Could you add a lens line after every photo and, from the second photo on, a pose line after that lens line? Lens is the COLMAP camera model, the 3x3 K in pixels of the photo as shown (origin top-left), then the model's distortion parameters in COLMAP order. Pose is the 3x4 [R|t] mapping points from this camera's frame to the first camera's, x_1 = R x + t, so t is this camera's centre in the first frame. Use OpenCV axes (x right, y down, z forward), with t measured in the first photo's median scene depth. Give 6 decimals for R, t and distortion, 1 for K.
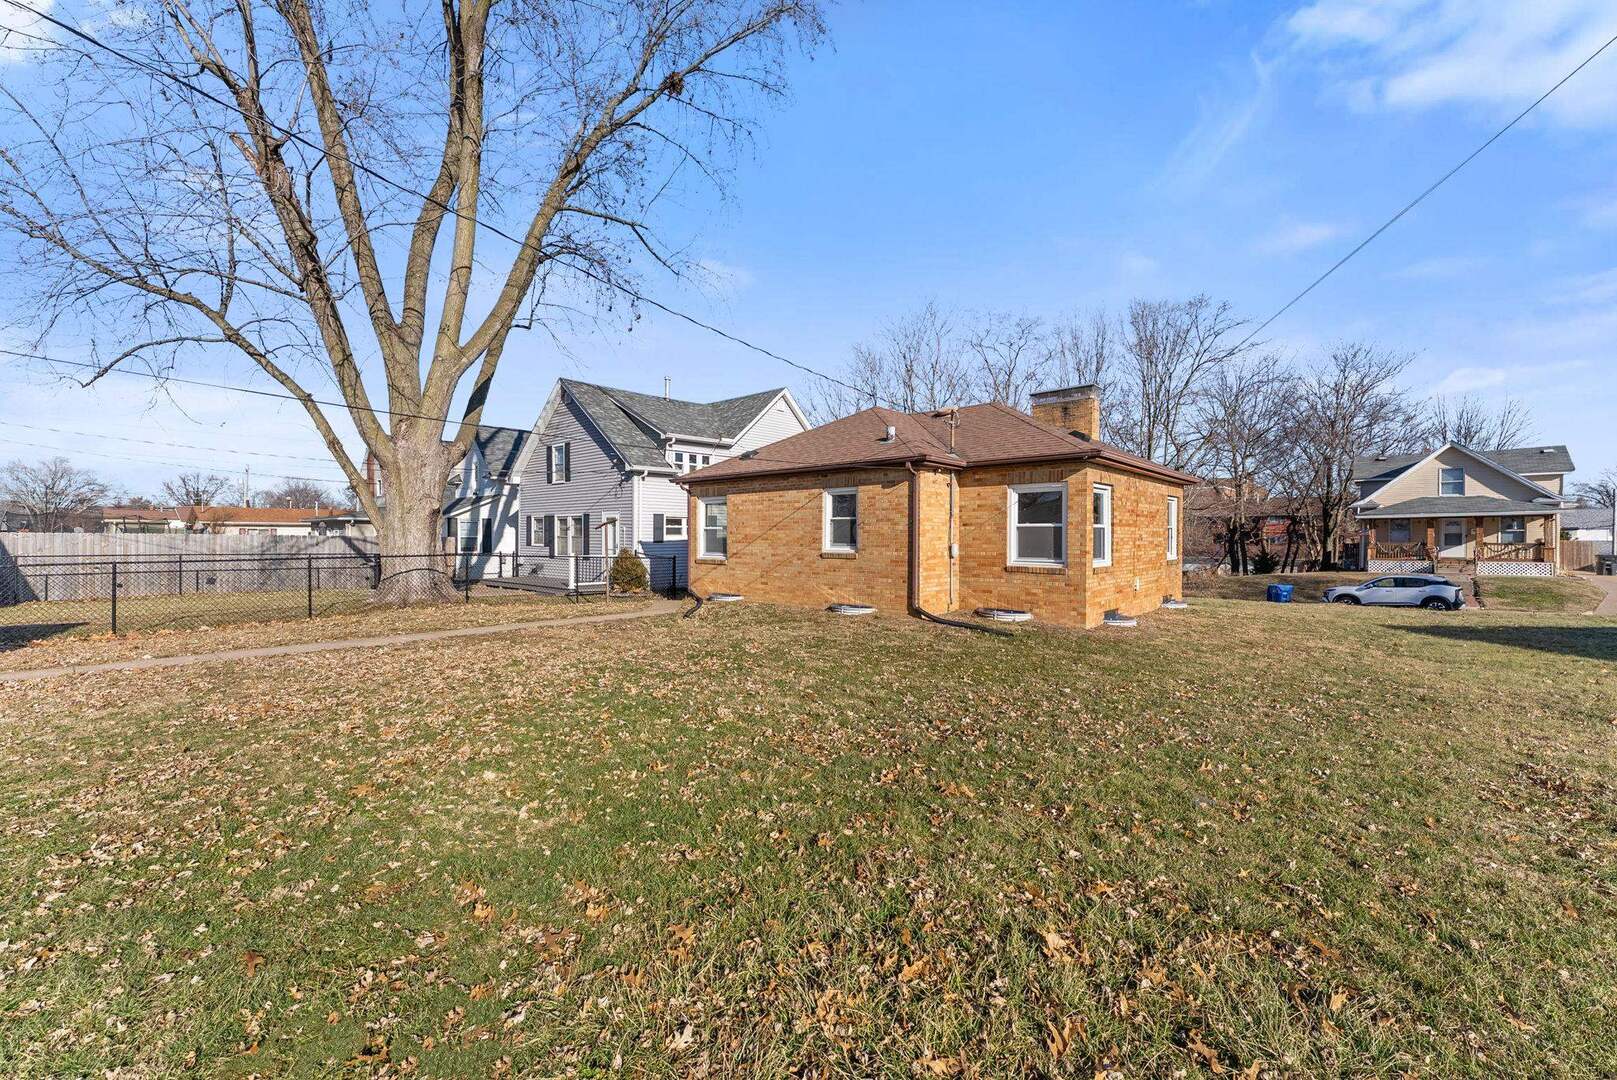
lens RADIAL K [[652.2, 0, 803.9], [0, 652.2, 538.2], [0, 0, 1]] dist [-0.001021, -0.000487]
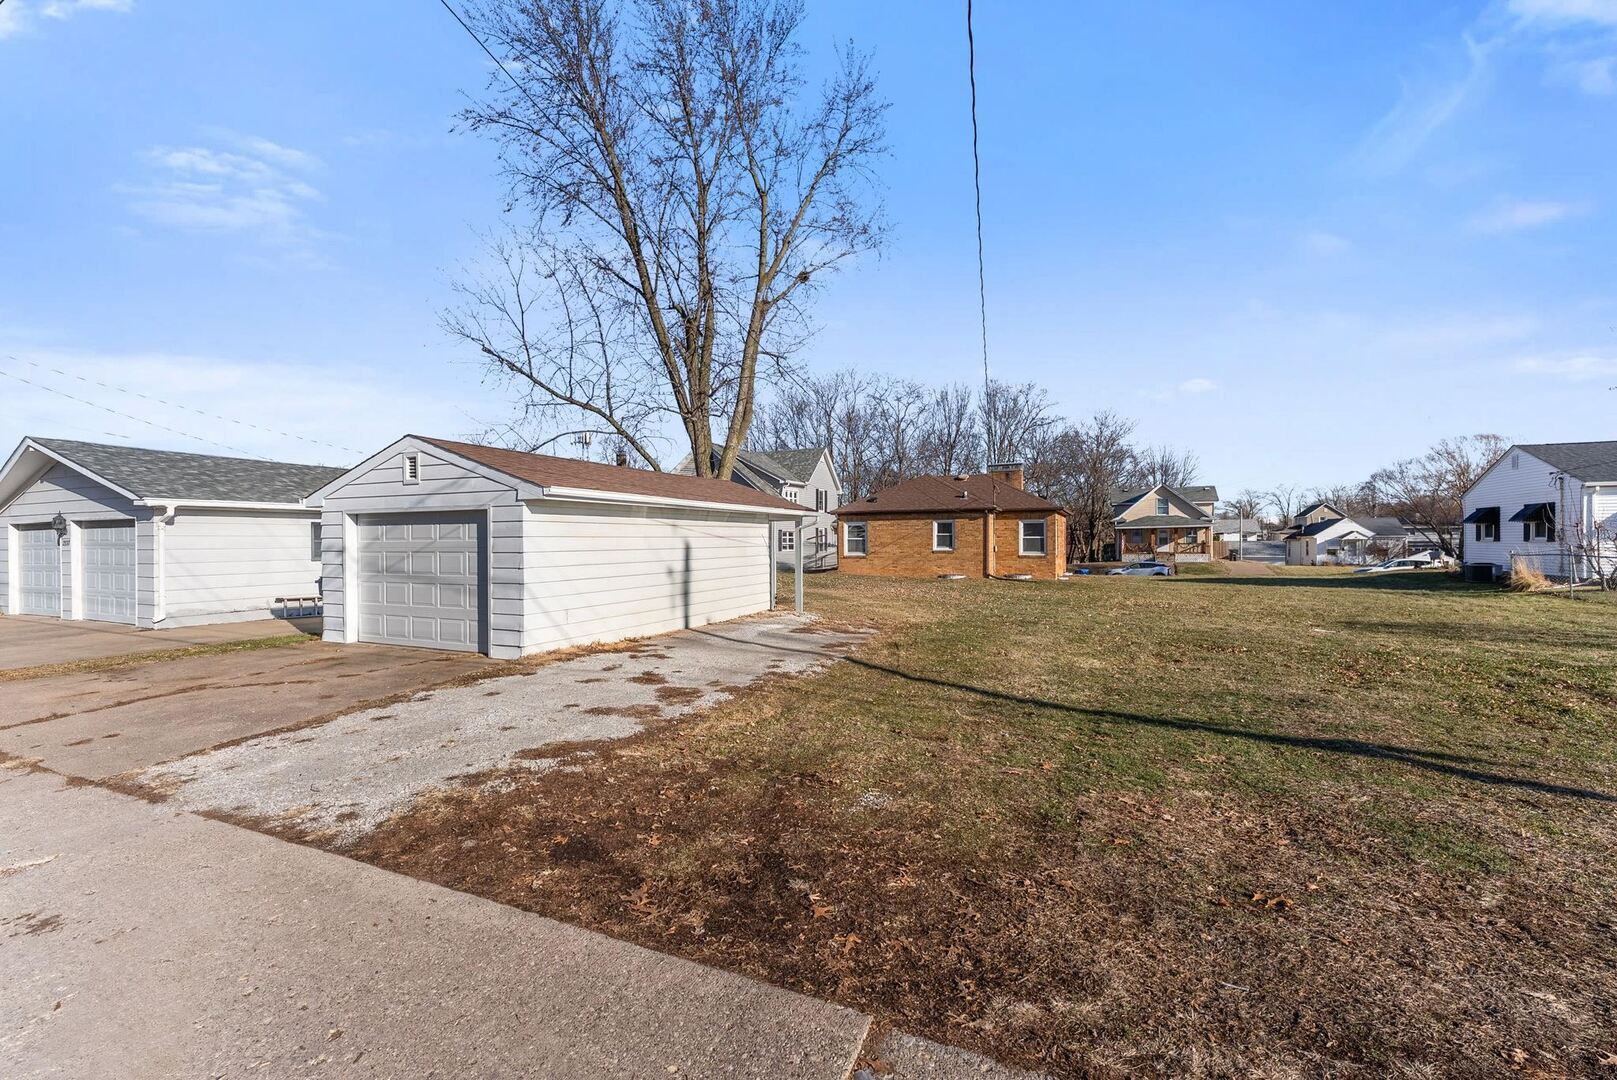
lens RADIAL K [[652.2, 0, 812.6], [0, 652.2, 539.7], [0, 0, 1]] dist [-0.001021, -0.000487]
pose [[0.954376, -0.006882, 0.298528, -0.420336], [0.008277, 0.999960, -0.003412, -0.003809], [-0.298493, 0.005727, 0.954395, -0.381667]]
